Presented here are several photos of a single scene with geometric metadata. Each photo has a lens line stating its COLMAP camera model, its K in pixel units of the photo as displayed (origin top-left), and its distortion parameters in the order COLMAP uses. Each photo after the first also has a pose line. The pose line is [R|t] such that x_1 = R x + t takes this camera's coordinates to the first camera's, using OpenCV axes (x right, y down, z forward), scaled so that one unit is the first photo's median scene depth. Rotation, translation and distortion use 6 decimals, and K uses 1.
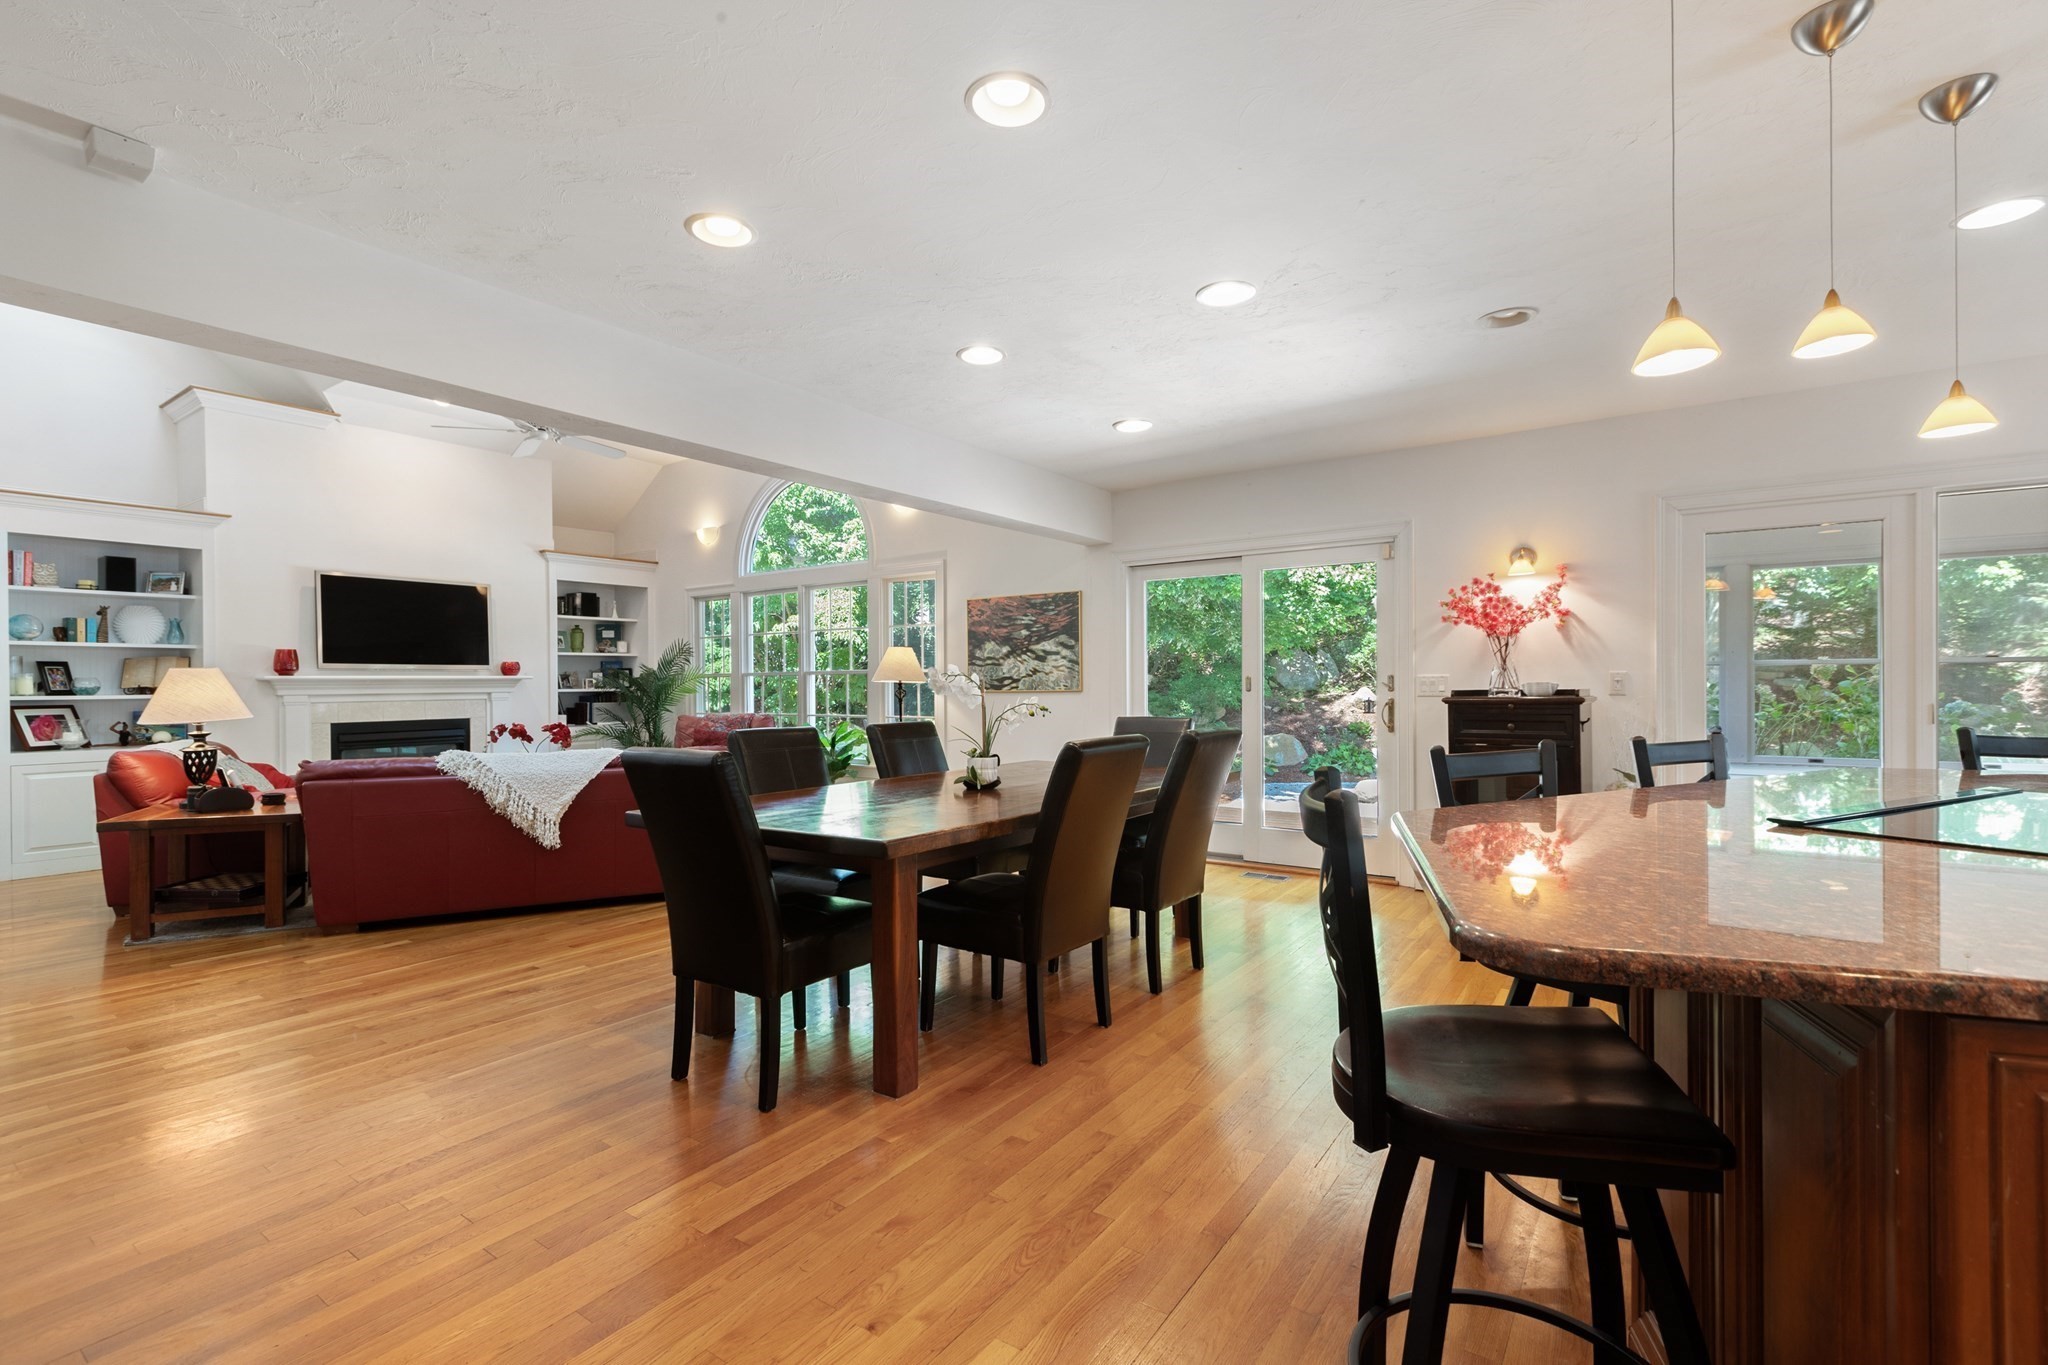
lens RADIAL K [[923.7, 0, 1023.1], [0, 923.7, 687.6], [0, 0, 1]] dist [0.000887, 0.000172]
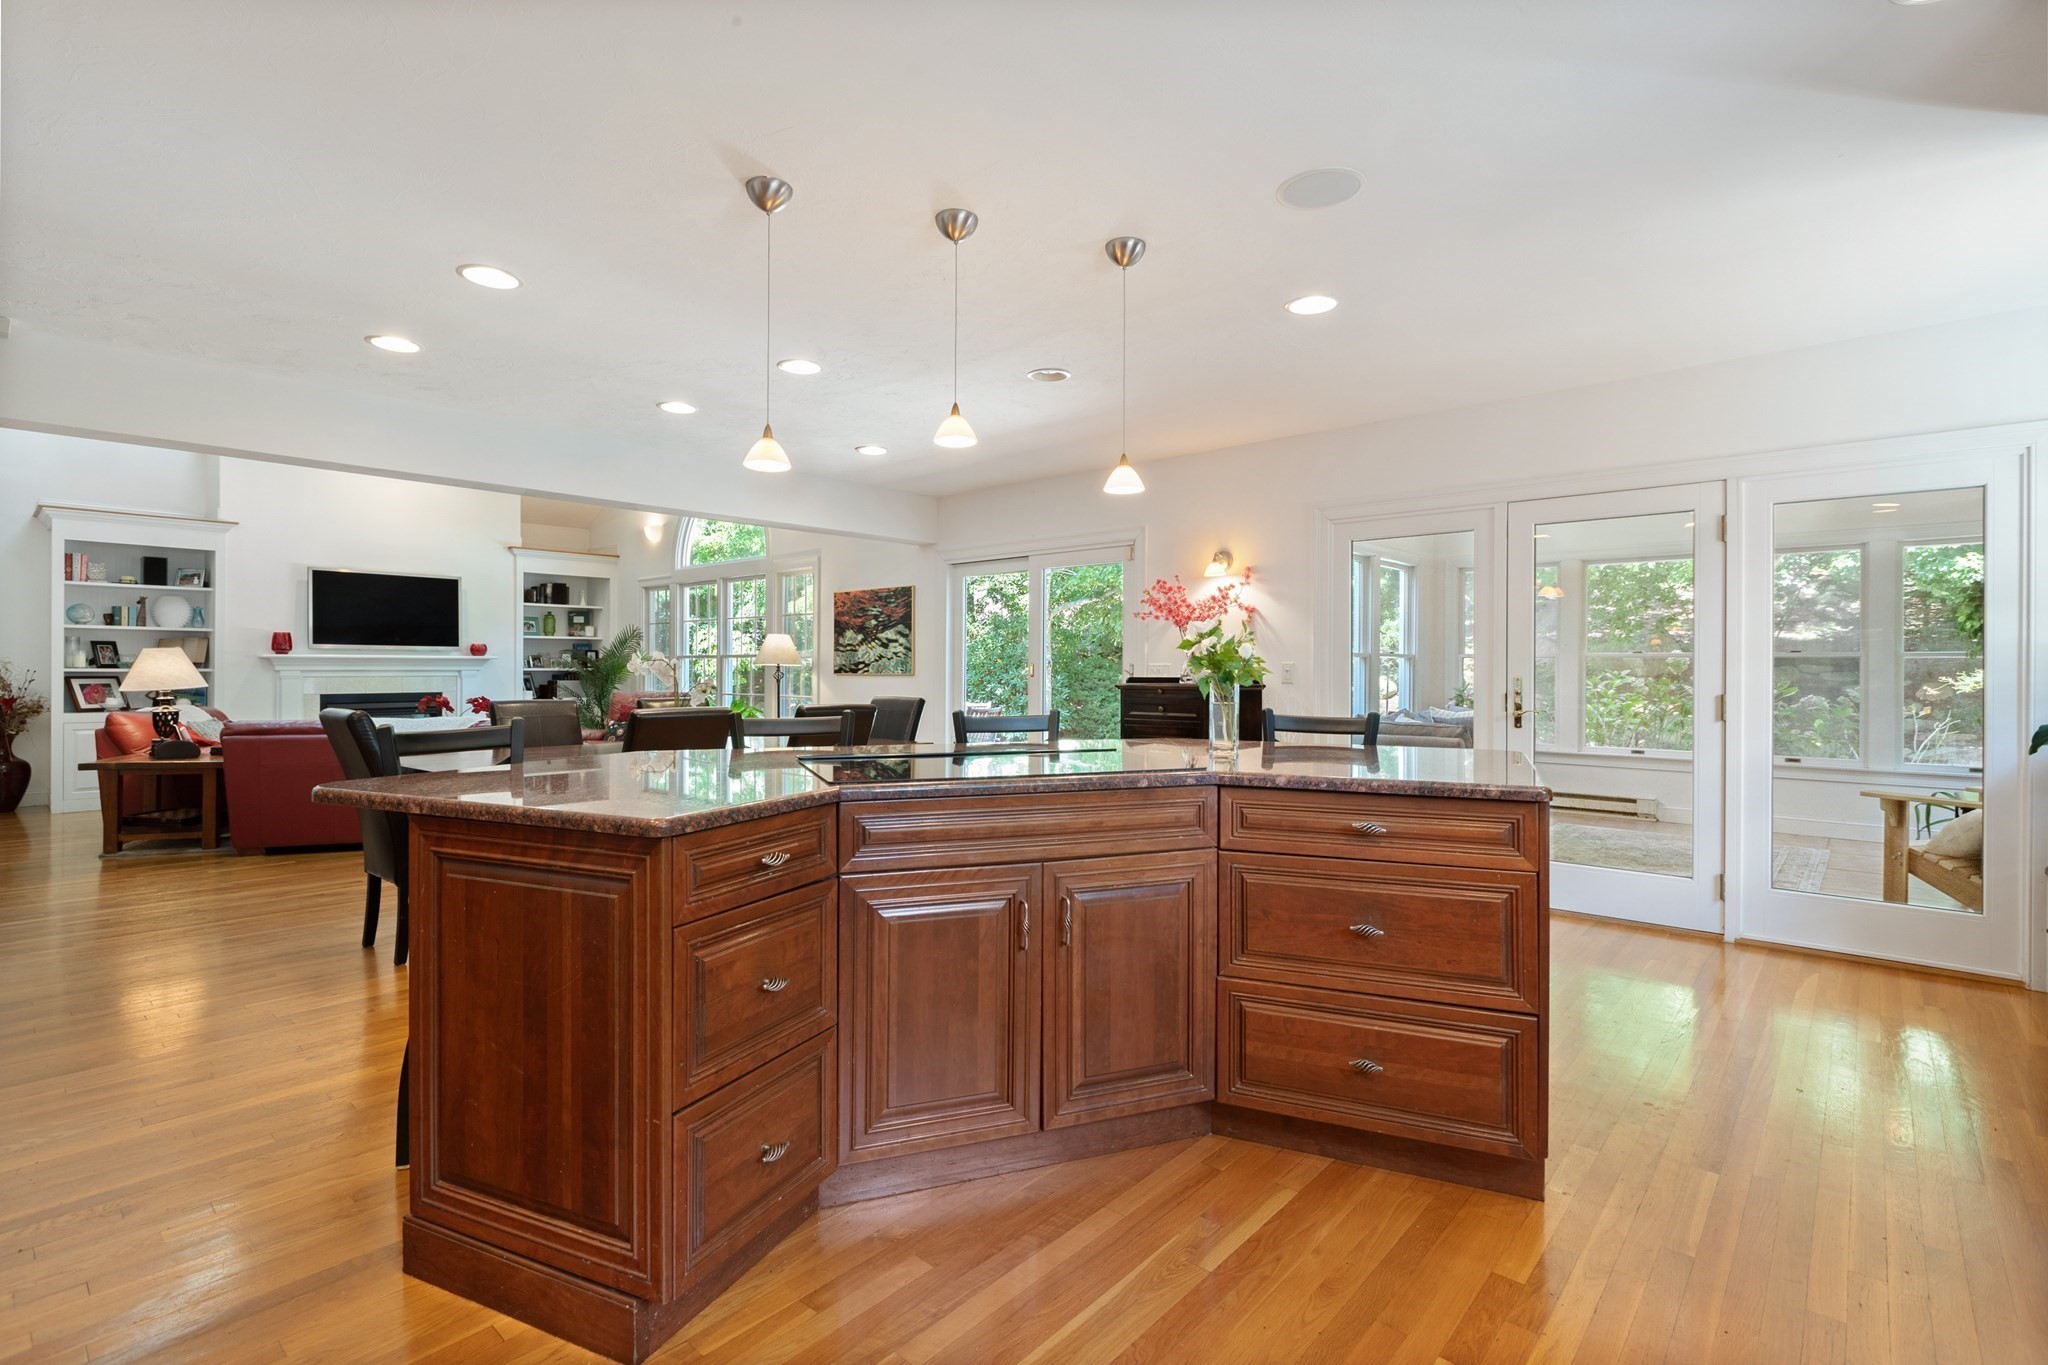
lens RADIAL K [[958.9, 0, 1025.0], [0, 958.9, 664.0], [0, 0, 1]] dist [-0.000254, -0.000700]
pose [[0.993245, 0.010972, -0.115518, 0.321251], [-0.011969, 0.999897, -0.007942, -0.001867], [0.115419, 0.009271, 0.993274, -0.136167]]
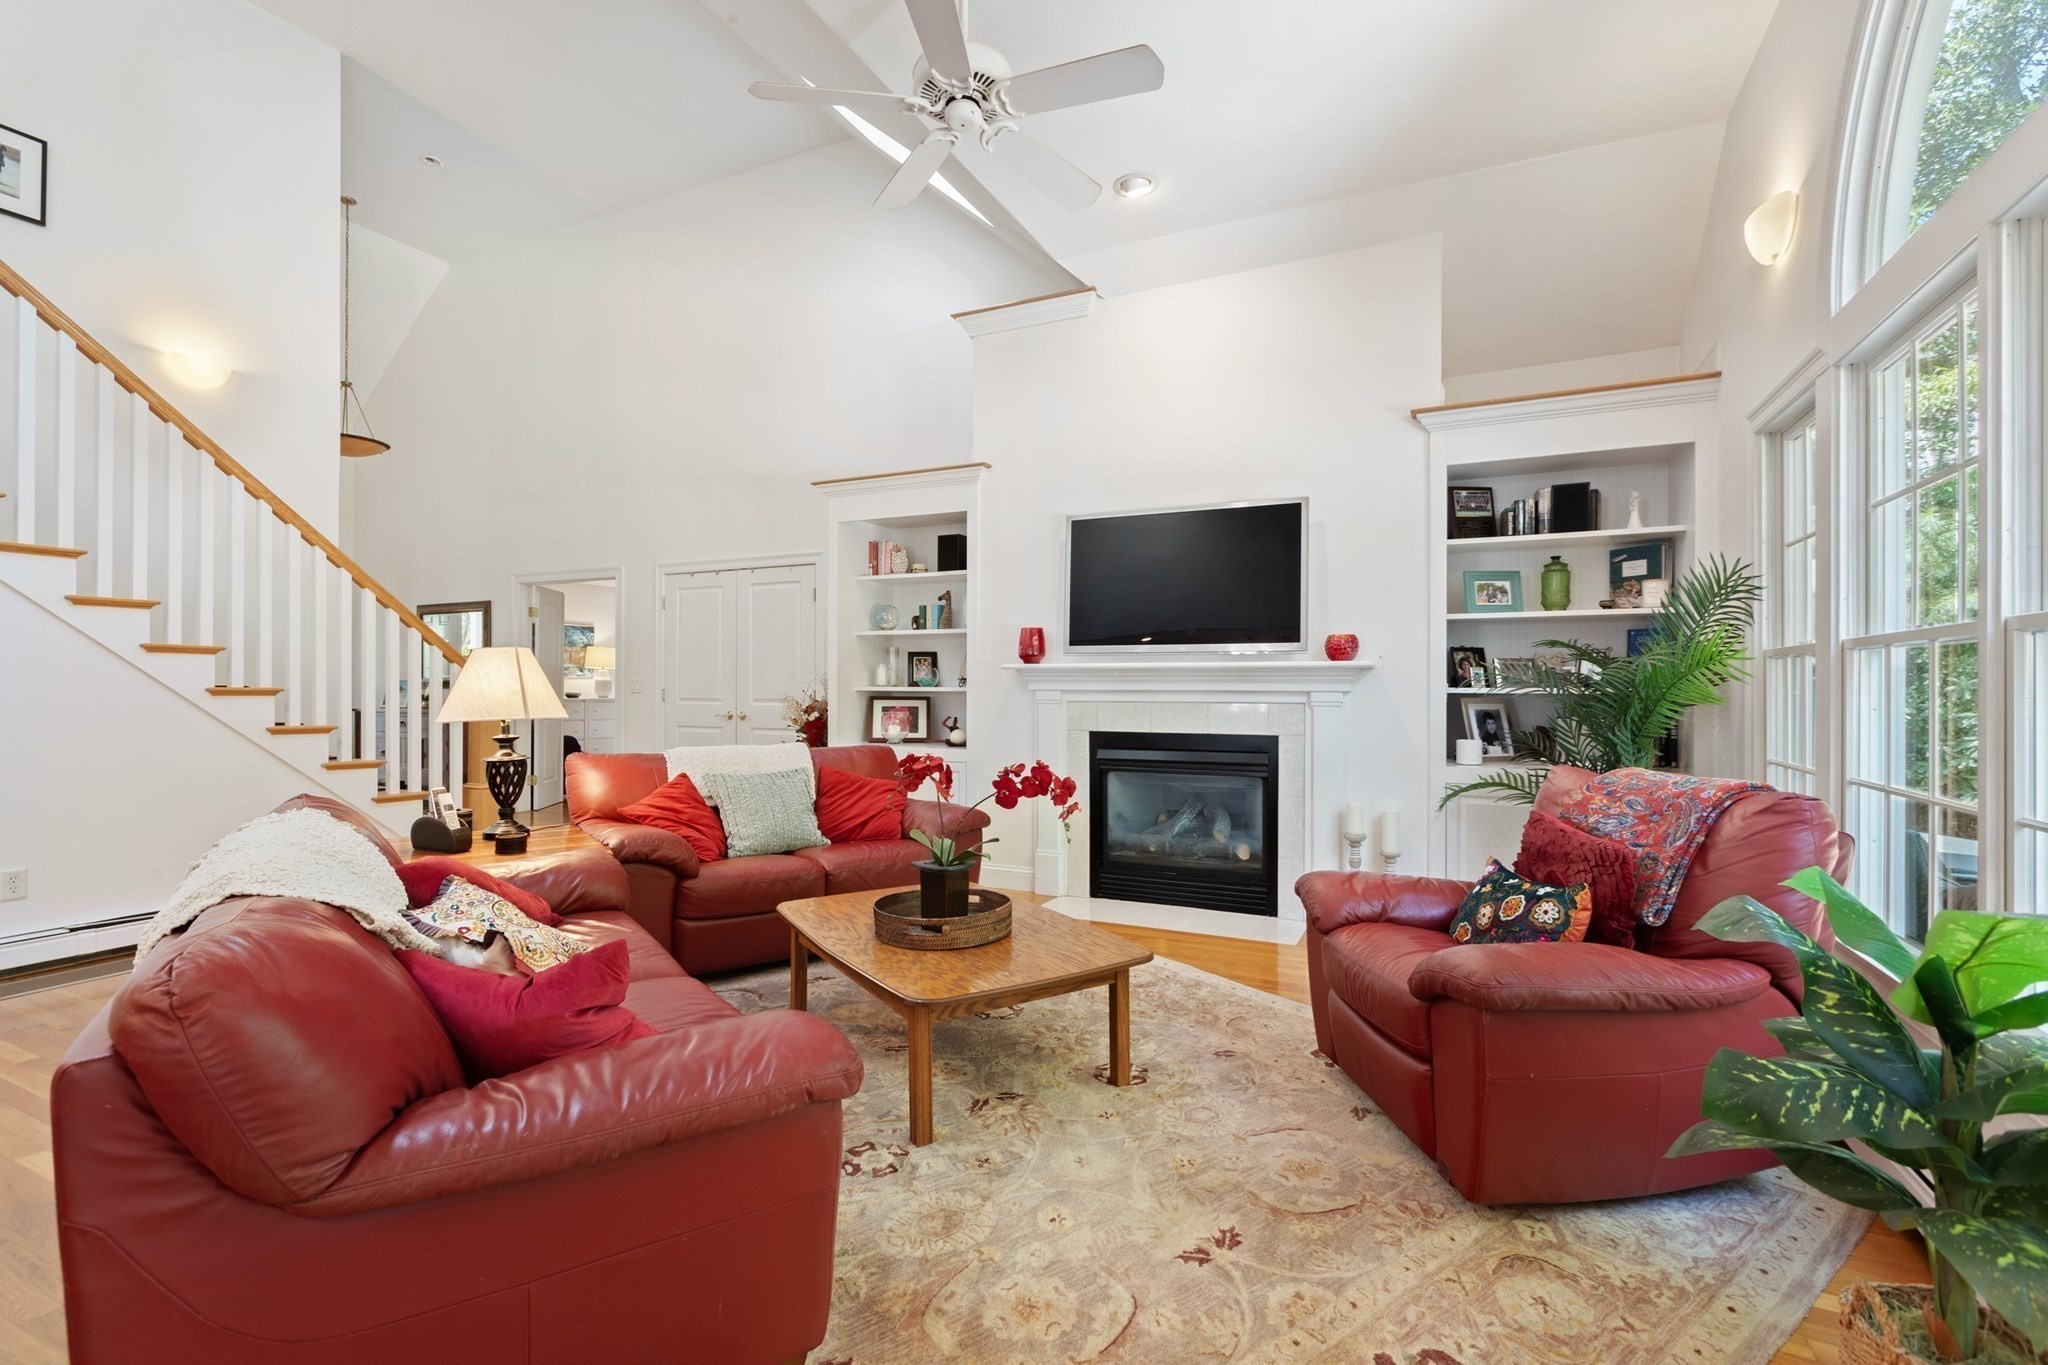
lens RADIAL K [[923.7, 0, 1023.1], [0, 923.7, 687.6], [0, 0, 1]] dist [0.000887, 0.000172]
pose [[0.152129, 0.012019, -0.988288, -0.068027], [-0.010739, 0.999887, 0.010507, -0.001470], [0.988302, 0.009014, 0.152241, 0.905374]]
